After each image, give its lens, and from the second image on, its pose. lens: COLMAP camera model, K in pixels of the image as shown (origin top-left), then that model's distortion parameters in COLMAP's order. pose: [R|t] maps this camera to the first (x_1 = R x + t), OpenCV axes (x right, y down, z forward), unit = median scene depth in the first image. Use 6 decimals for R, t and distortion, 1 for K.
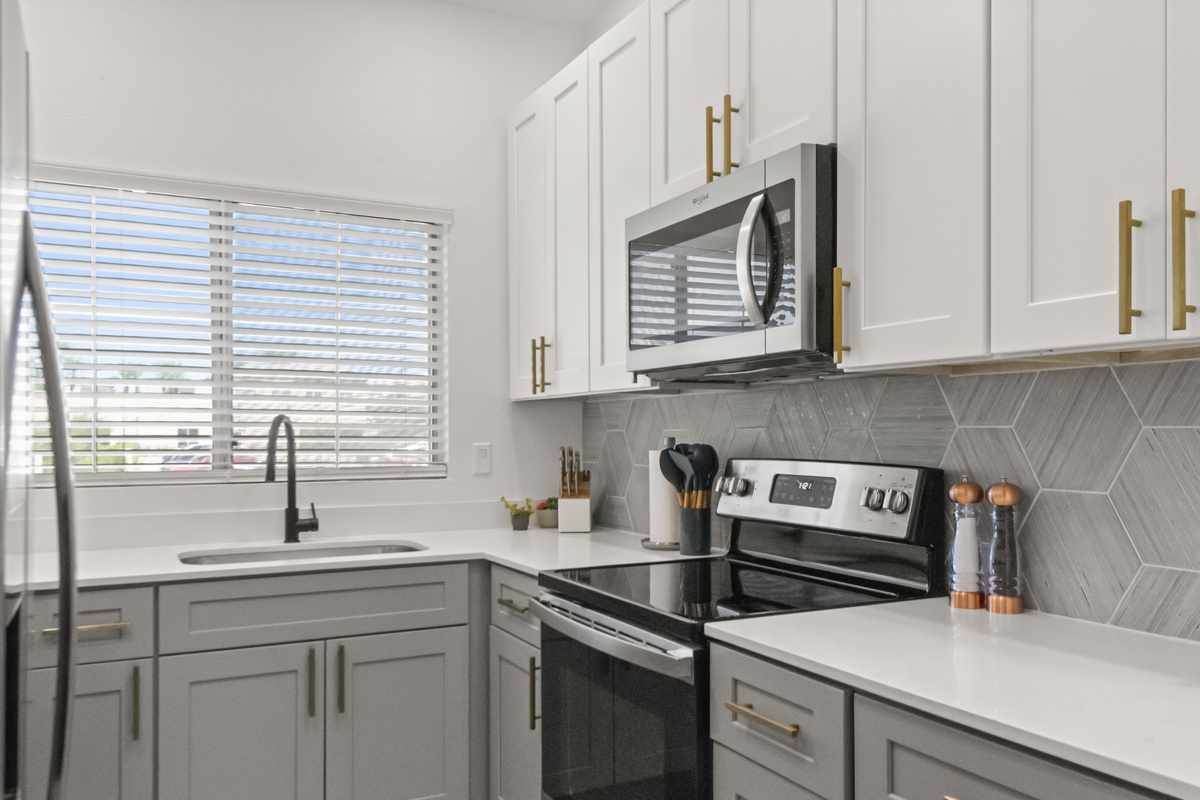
lens RADIAL K [[953.8, 0, 608.3], [0, 953.8, 408.7], [0, 0, 1]] dist [0.035784, -0.004621]
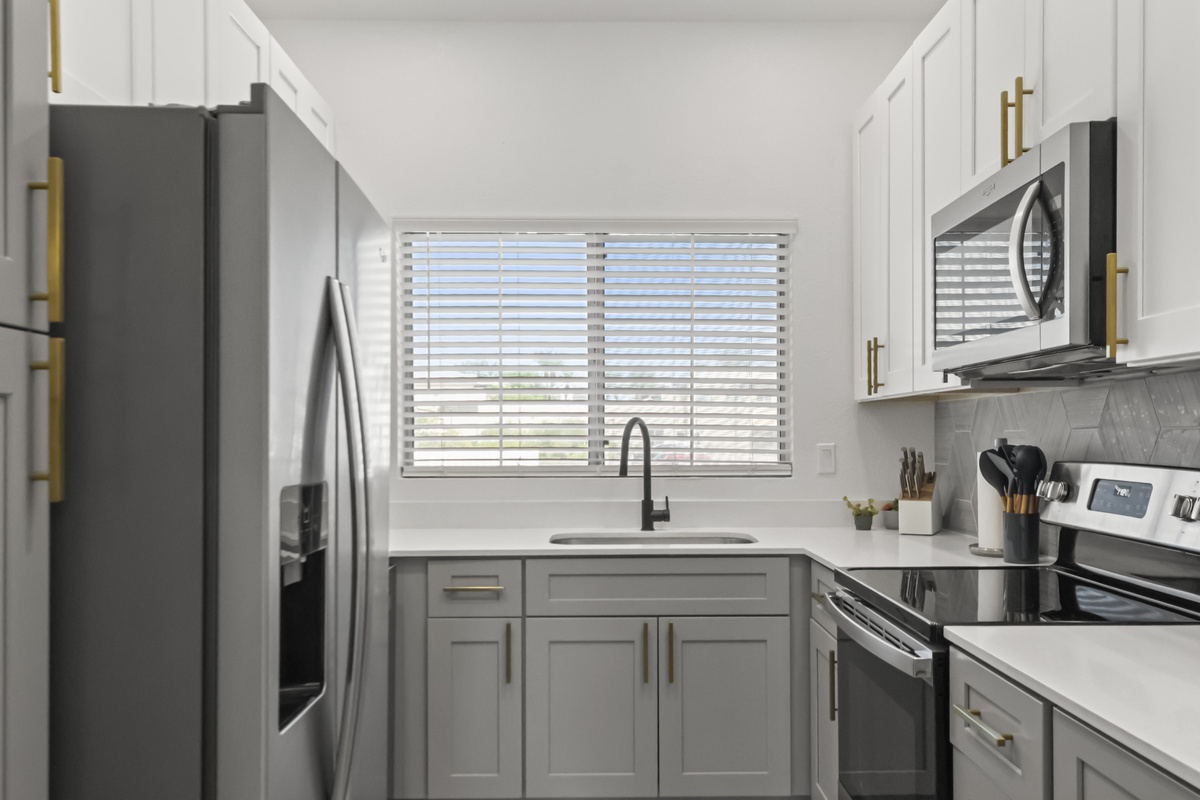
lens RADIAL K [[953.8, 0, 611.2], [0, 953.8, 408.2], [0, 0, 1]] dist [0.035784, -0.004621]
pose [[0.894284, -0.012298, -0.447330, 0.160138], [0.011831, 0.999923, -0.003838, -0.000994], [0.447343, -0.001860, 0.894361, -0.029405]]
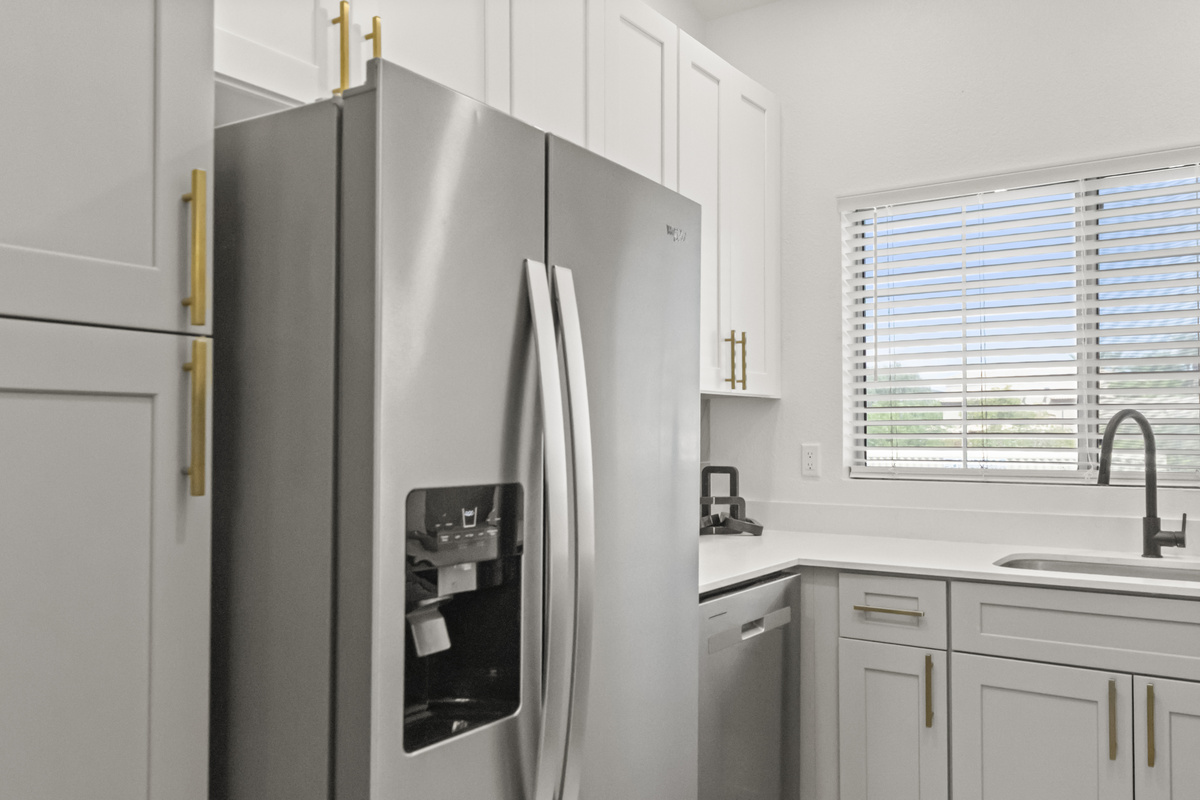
lens RADIAL K [[953.8, 0, 623.0], [0, 953.8, 406.0], [0, 0, 1]] dist [0.035784, -0.004621]
pose [[0.484623, -0.024517, -0.874380, 0.235265], [0.024421, 0.999597, -0.014493, 0.005428], [0.874382, -0.014330, 0.485026, 0.195276]]
